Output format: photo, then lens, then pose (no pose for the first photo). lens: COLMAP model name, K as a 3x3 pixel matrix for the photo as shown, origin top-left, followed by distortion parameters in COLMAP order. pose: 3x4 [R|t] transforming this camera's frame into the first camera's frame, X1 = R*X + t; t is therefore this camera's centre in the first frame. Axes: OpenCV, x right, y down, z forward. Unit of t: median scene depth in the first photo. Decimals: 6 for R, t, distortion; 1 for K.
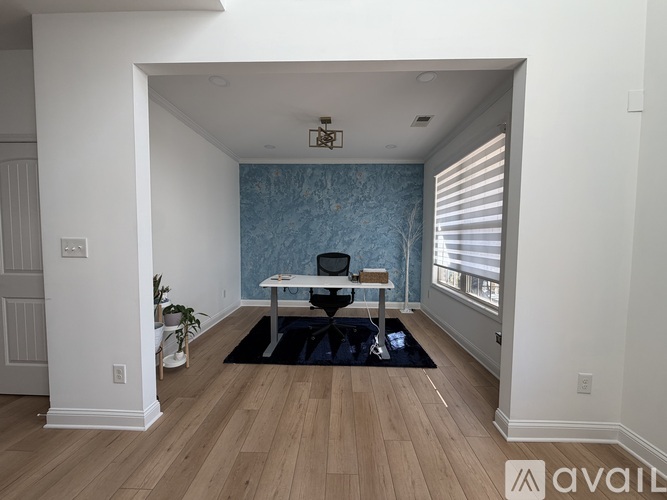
lens RADIAL K [[265.0, 0, 333.5], [0, 265.0, 250.0], [0, 0, 1]] dist [0.000114, 0.000055]
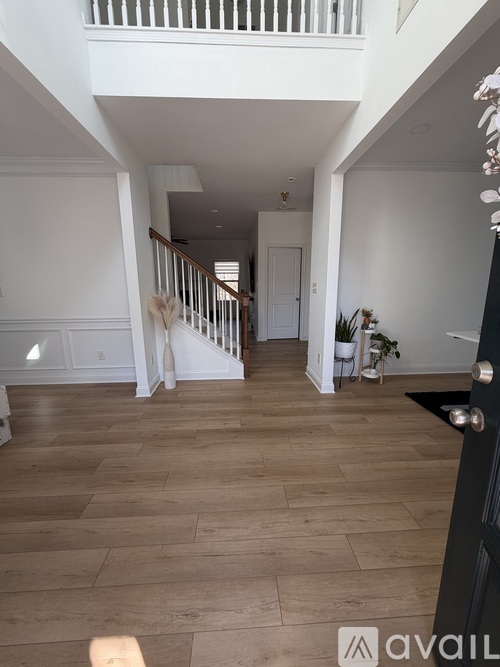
lens RADIAL K [[270.9, 0, 250.0], [0, 270.9, 333.5], [0, 0, 1]] dist [-0.000105, -0.000004]
pose [[0.084236, 0.191344, -0.977902, 0.776071], [-0.032619, 0.981393, 0.189218, -0.034512], [0.995912, 0.015959, 0.088910, 0.287968]]
